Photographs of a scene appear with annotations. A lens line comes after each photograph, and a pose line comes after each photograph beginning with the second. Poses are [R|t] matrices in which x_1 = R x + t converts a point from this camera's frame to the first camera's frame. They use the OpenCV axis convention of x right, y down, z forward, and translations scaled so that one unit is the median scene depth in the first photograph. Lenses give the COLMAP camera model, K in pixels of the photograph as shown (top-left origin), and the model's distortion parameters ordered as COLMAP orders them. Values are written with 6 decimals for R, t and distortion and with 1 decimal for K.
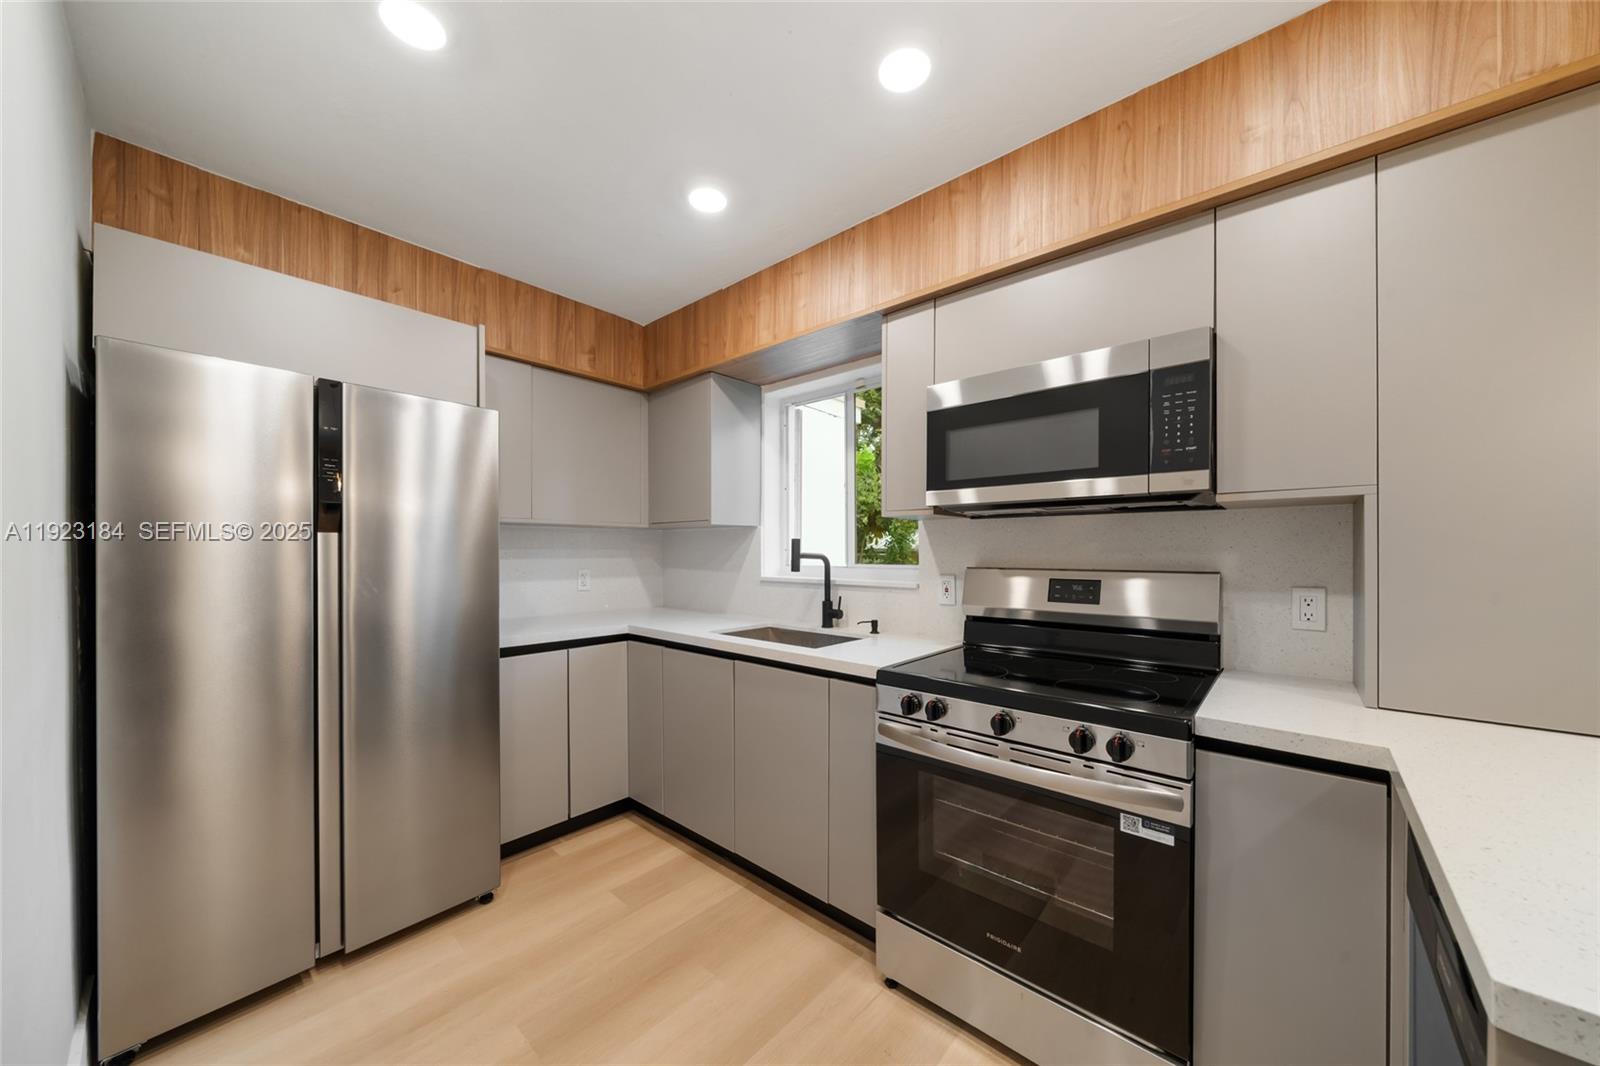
lens RADIAL K [[531.2, 0, 802.7], [0, 531.2, 547.2], [0, 0, 1]] dist [-0.001350, -0.000045]
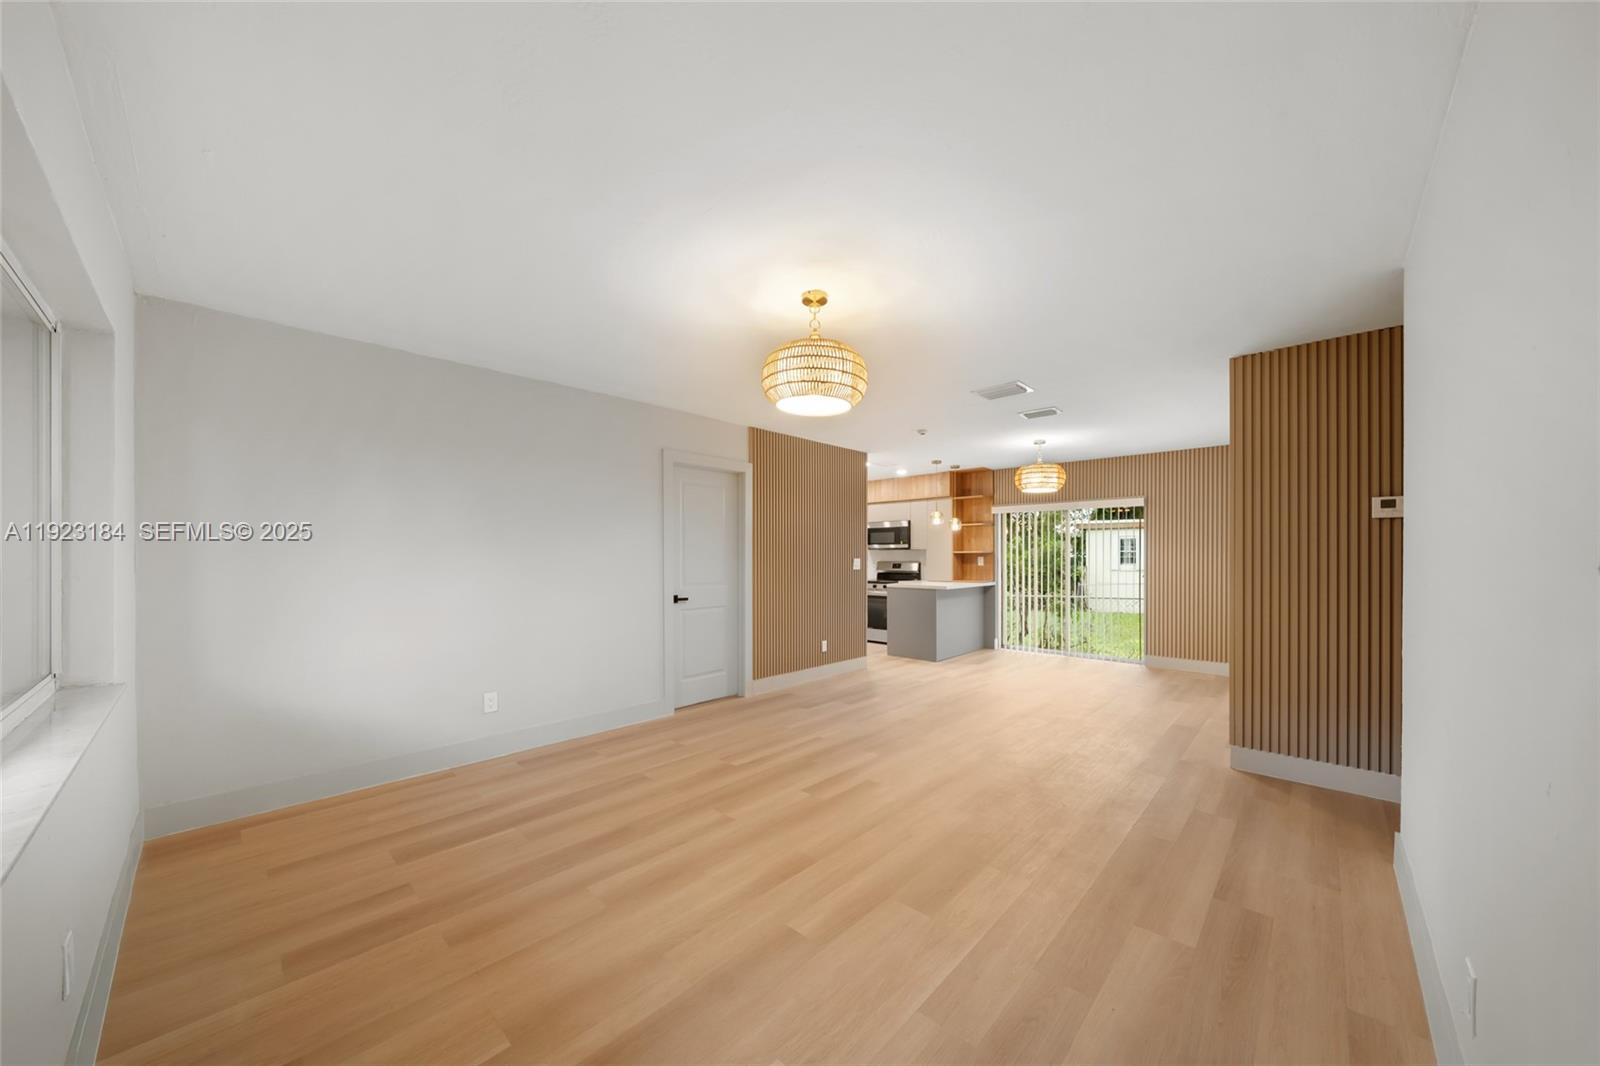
lens RADIAL K [[560.0, 0, 797.9], [0, 560.0, 554.8], [0, 0, 1]] dist [-0.000458, -0.000085]
pose [[0.997592, -0.003810, -0.069244, -0.032950], [0.003926, 0.999991, 0.001544, -0.030988], [0.069237, -0.001812, 0.997599, -4.256992]]
